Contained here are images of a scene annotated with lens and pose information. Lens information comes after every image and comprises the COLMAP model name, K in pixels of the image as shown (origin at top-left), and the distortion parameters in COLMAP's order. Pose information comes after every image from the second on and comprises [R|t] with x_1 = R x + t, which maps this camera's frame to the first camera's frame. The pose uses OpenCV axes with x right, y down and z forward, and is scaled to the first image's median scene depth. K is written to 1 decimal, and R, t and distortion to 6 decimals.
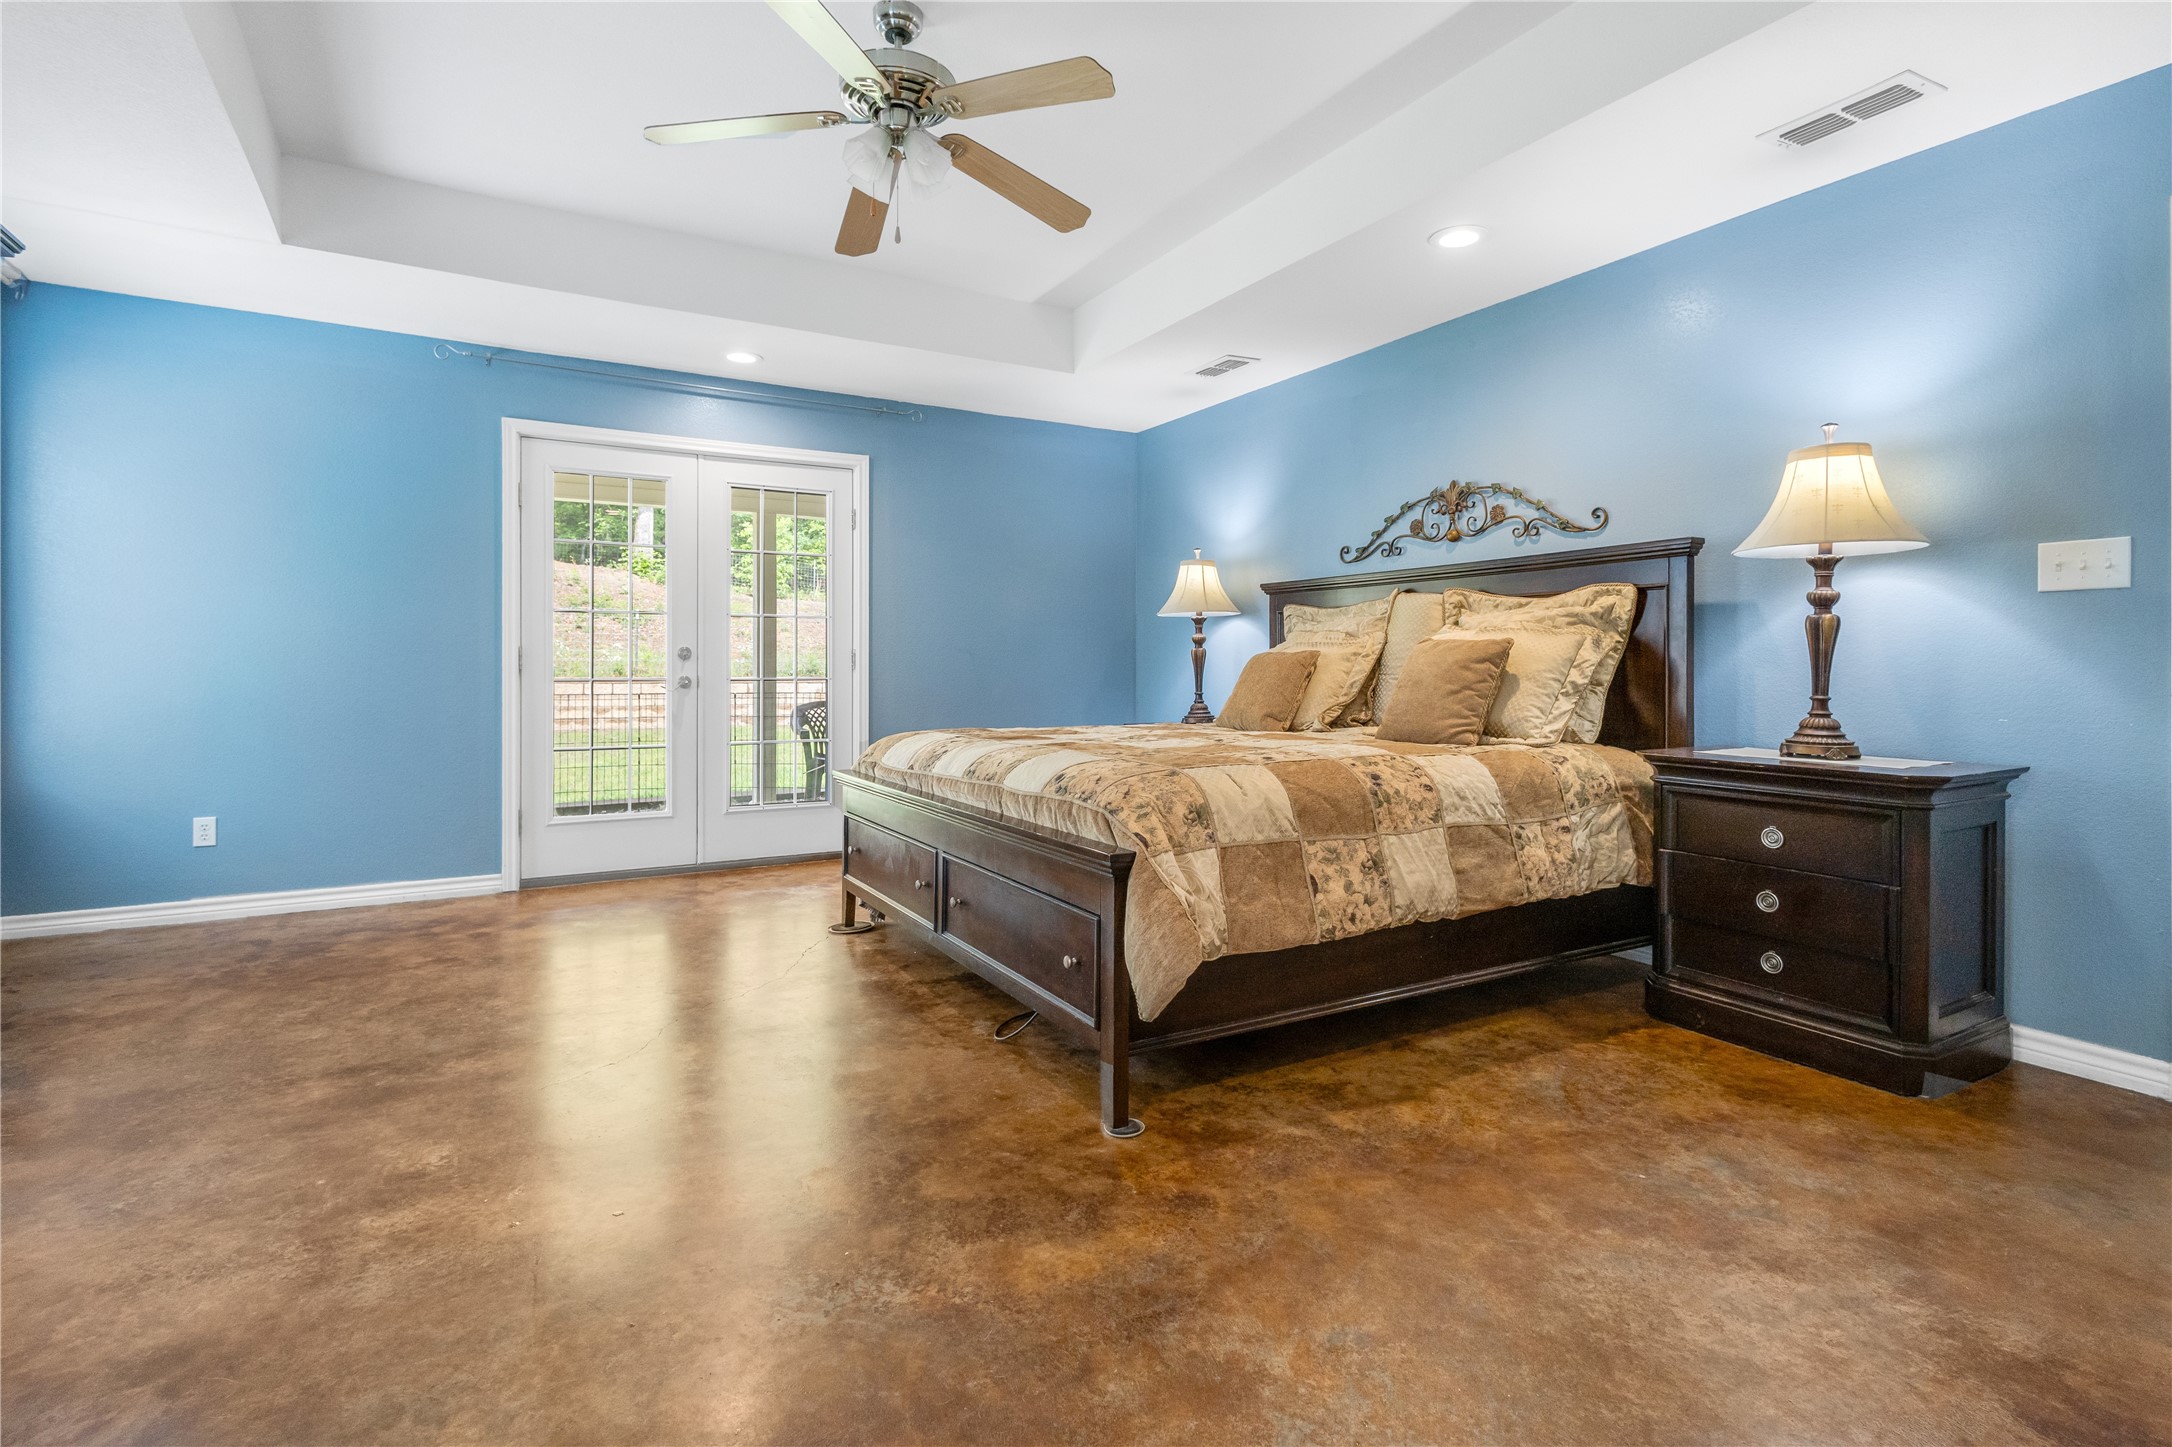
lens RADIAL K [[998.7, 0, 1055.6], [0, 998.7, 690.7], [0, 0, 1]] dist [0.011825, 0.000796]
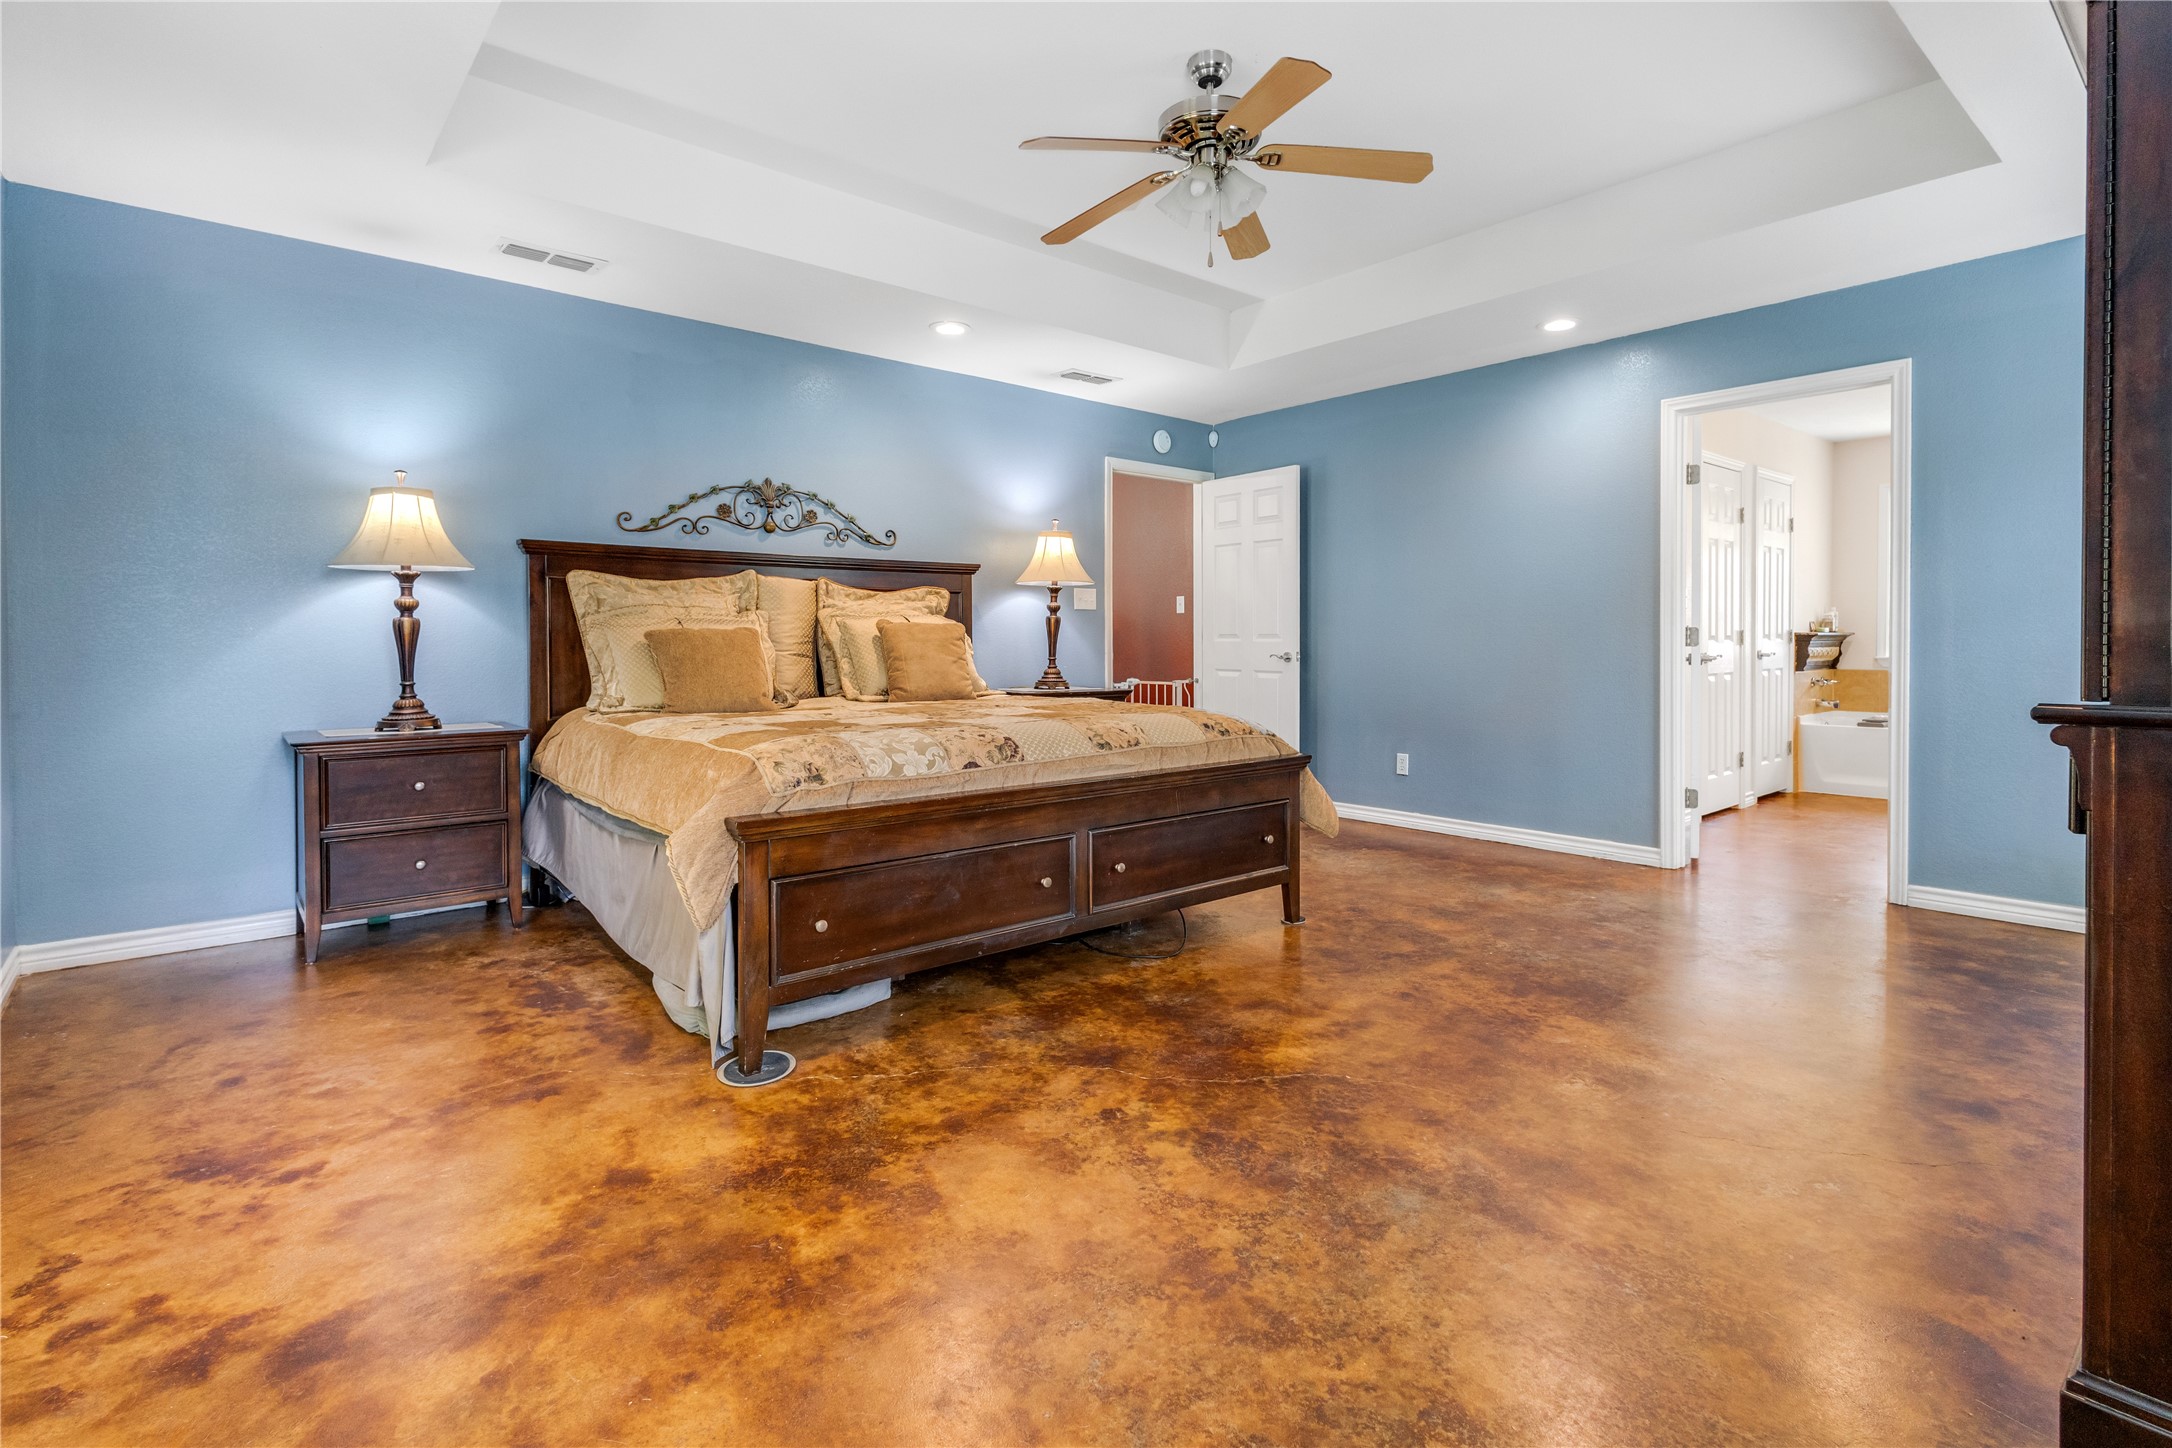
lens RADIAL K [[998.7, 0, 1132.4], [0, 998.7, 655.8], [0, 0, 1]] dist [0.011825, 0.000796]
pose [[-0.190982, -0.008182, 0.981559, -0.822474], [0.031485, 0.999400, 0.014457, -0.015340], [-0.981088, 0.033665, -0.190610, 0.862662]]
